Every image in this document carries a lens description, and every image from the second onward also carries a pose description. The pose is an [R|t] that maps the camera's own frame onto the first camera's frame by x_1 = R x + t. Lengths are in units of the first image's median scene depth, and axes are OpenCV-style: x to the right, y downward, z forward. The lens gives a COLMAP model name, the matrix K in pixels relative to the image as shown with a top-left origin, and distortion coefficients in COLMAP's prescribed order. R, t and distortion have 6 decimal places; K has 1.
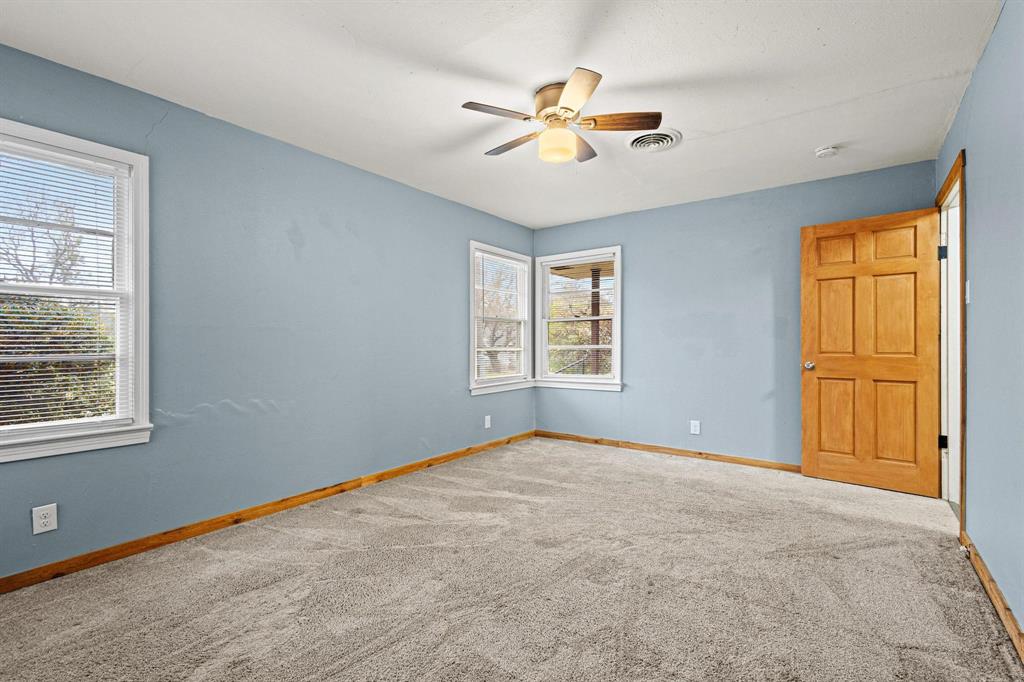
lens RADIAL K [[470.3, 0, 517.3], [0, 470.3, 342.7], [0, 0, 1]] dist [-0.000004, 0.000052]
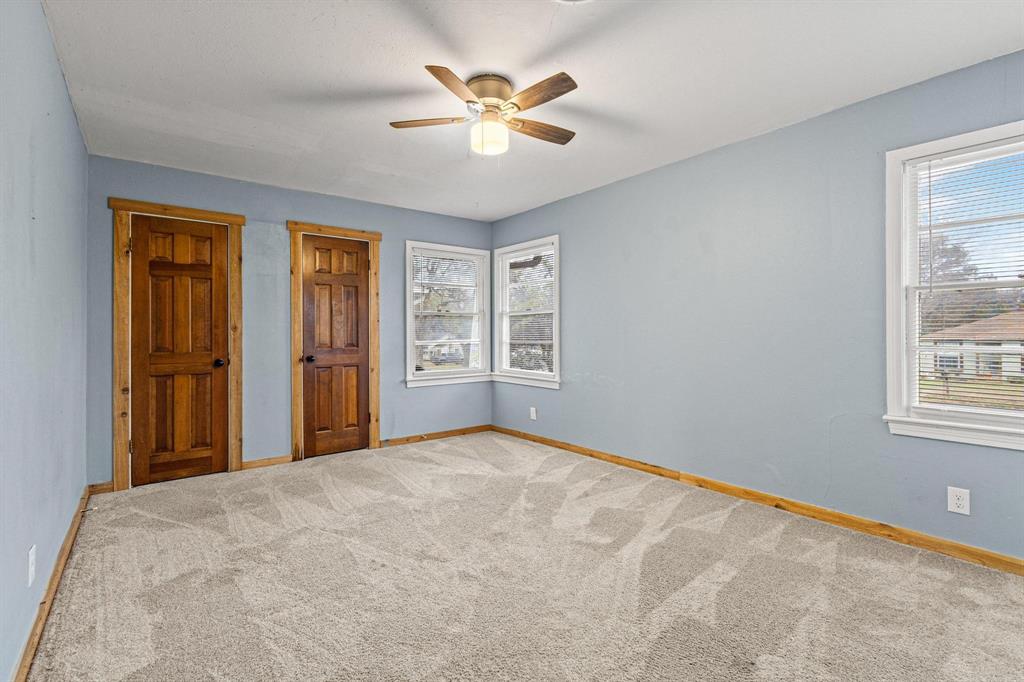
lens RADIAL K [[470.3, 0, 508.4], [0, 470.3, 337.8], [0, 0, 1]] dist [-0.000004, 0.000052]
pose [[-0.289981, 0.013902, -0.956931, 0.738832], [0.005420, 0.999902, 0.012884, -0.011038], [0.957017, -0.001451, -0.290028, 0.961888]]
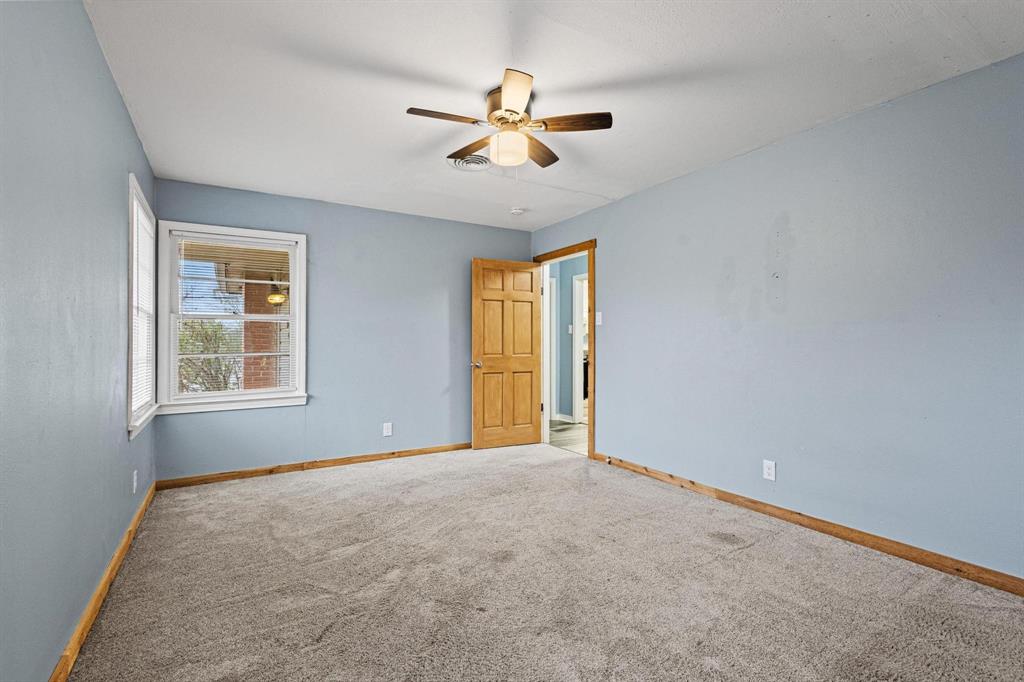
lens RADIAL K [[470.3, 0, 512.0], [0, 470.3, 342.0], [0, 0, 1]] dist [-0.000004, 0.000052]
pose [[0.375487, 0.004903, 0.926815, -0.602743], [0.003662, 0.999970, -0.006773, -0.004701], [-0.926821, 0.005937, 0.375458, 0.453729]]
